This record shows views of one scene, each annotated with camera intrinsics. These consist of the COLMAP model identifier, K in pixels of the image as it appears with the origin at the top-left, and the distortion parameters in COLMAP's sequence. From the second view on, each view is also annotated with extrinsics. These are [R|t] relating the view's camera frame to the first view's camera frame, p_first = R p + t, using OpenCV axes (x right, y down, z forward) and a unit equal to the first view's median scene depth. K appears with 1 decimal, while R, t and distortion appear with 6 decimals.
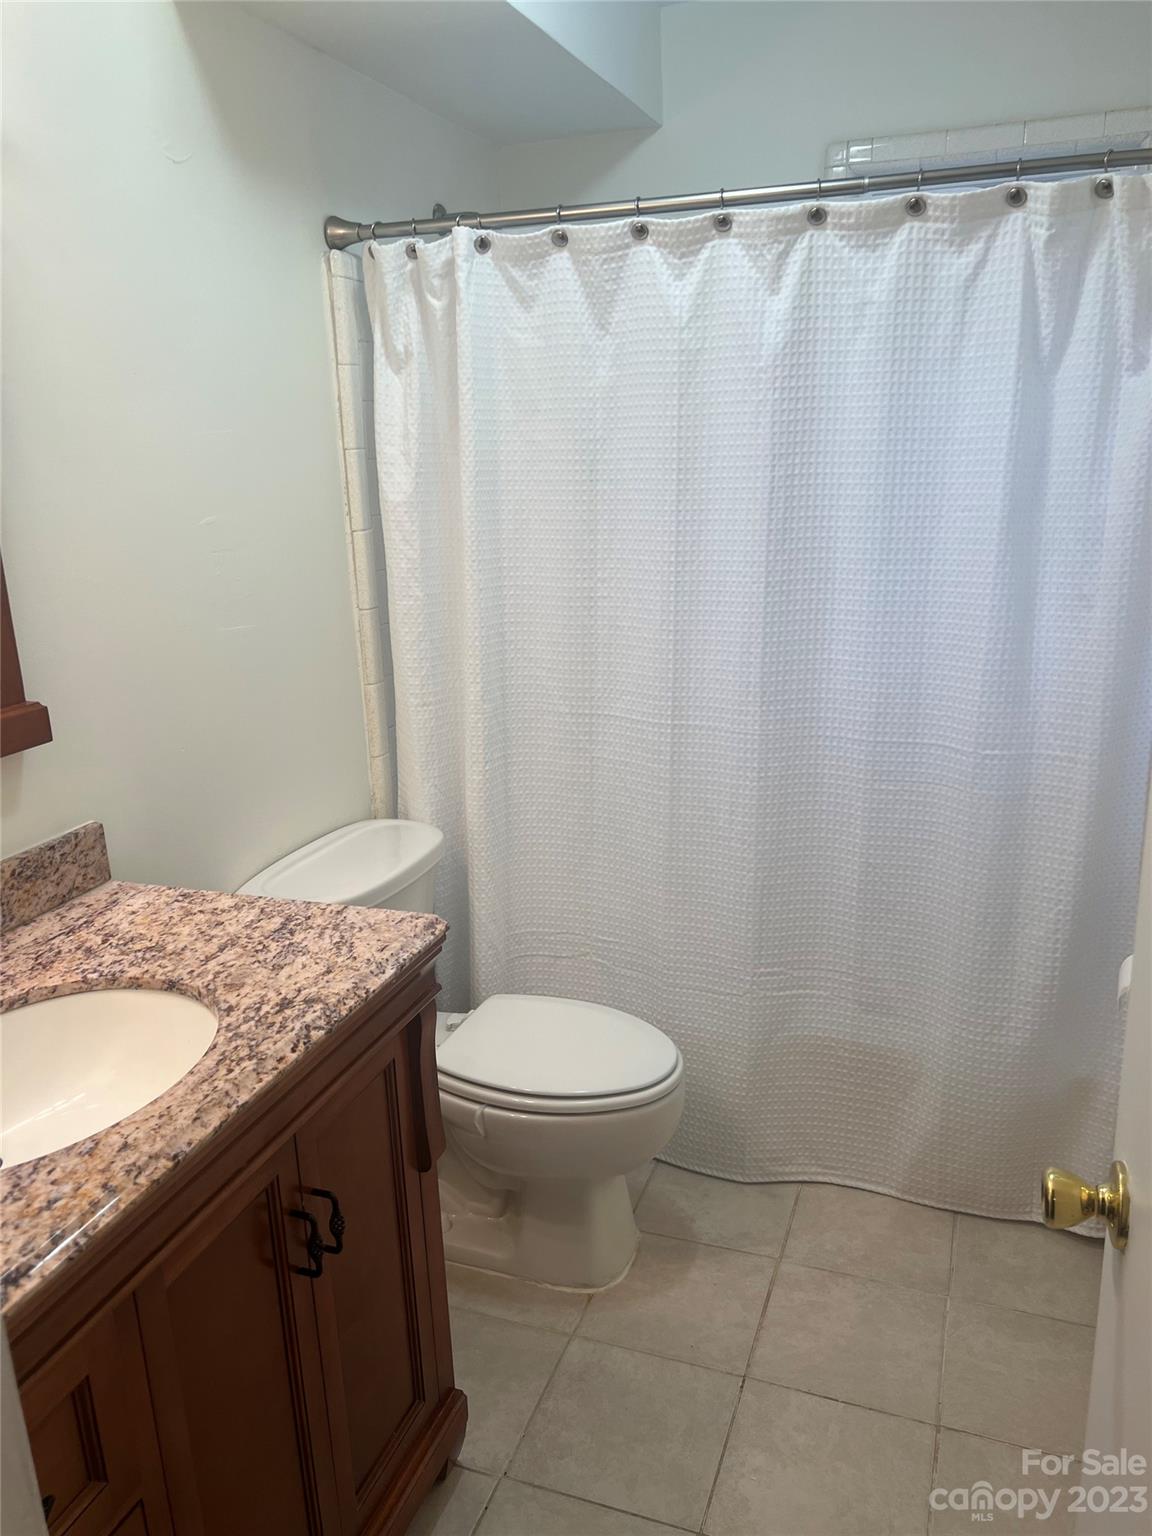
lens RADIAL K [[1152.4, 0, 573.4], [0, 1152.4, 768.5], [0, 0, 1]] dist [0.020641, -0.033957]
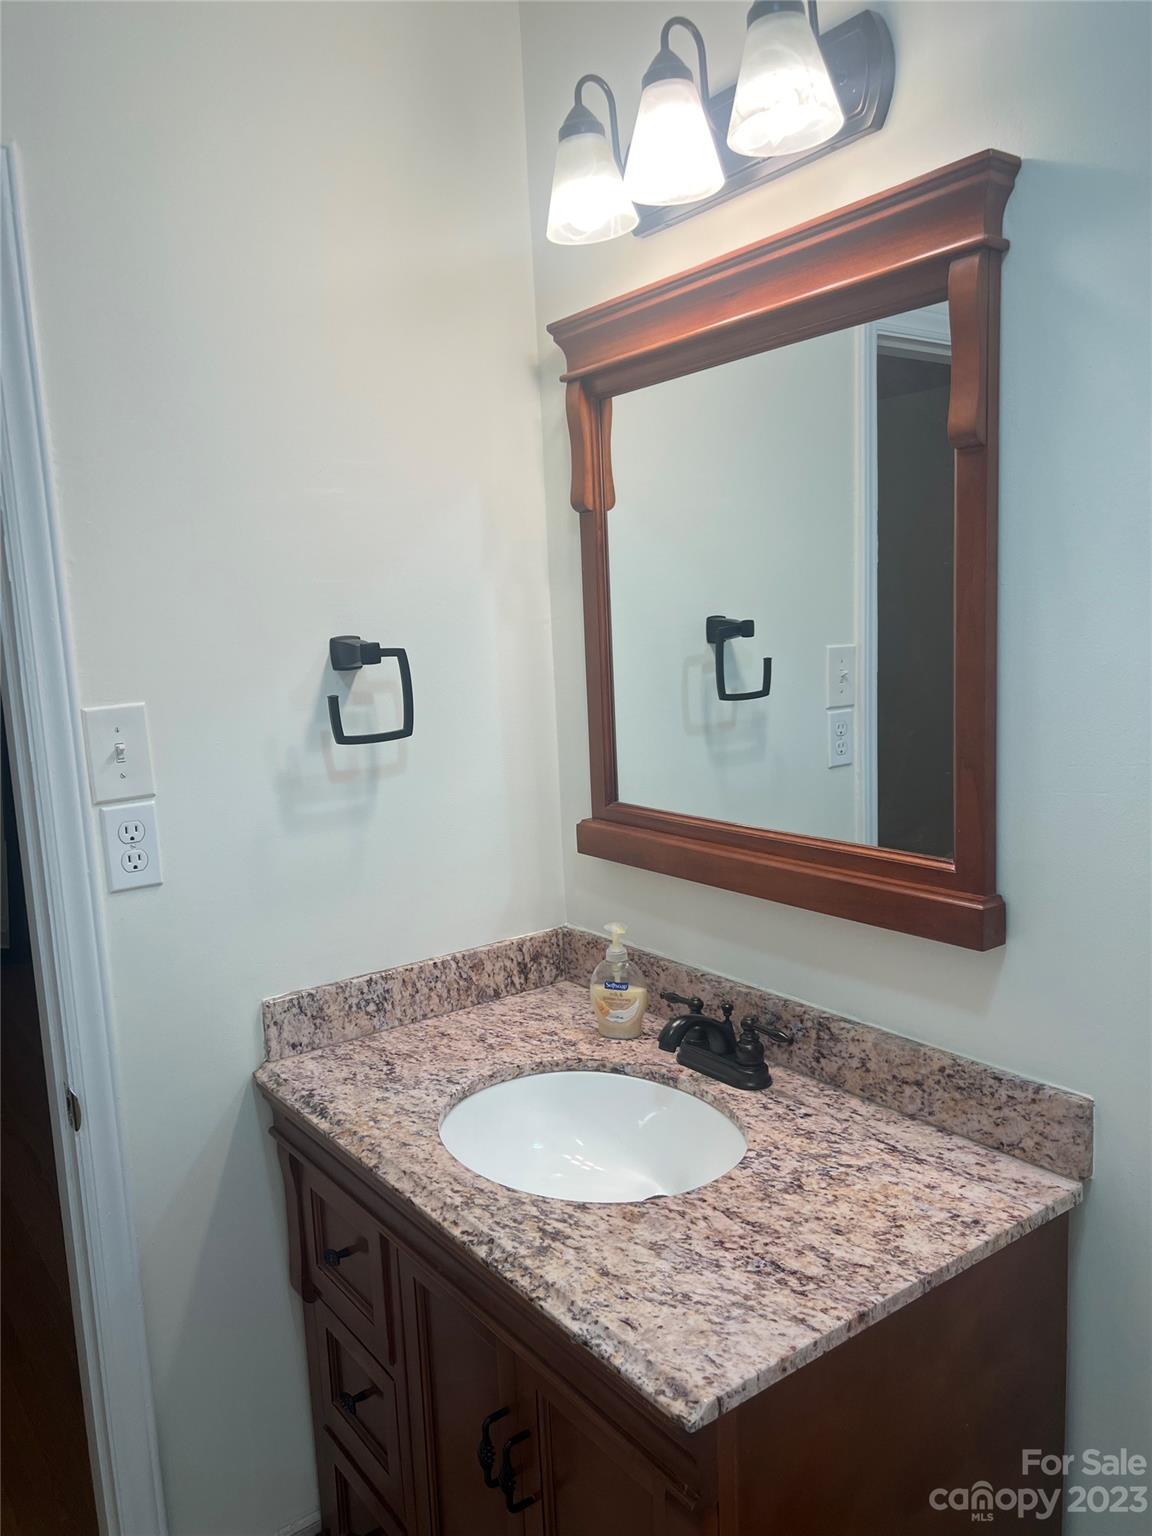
lens RADIAL K [[1152.4, 0, 570.6], [0, 1152.4, 769.3], [0, 0, 1]] dist [0.020641, -0.033957]
pose [[-0.553197, 0.174938, -0.814475, 0.368732], [-0.157062, 0.938265, 0.308204, -0.371842], [0.818111, 0.298420, -0.491569, 1.203612]]
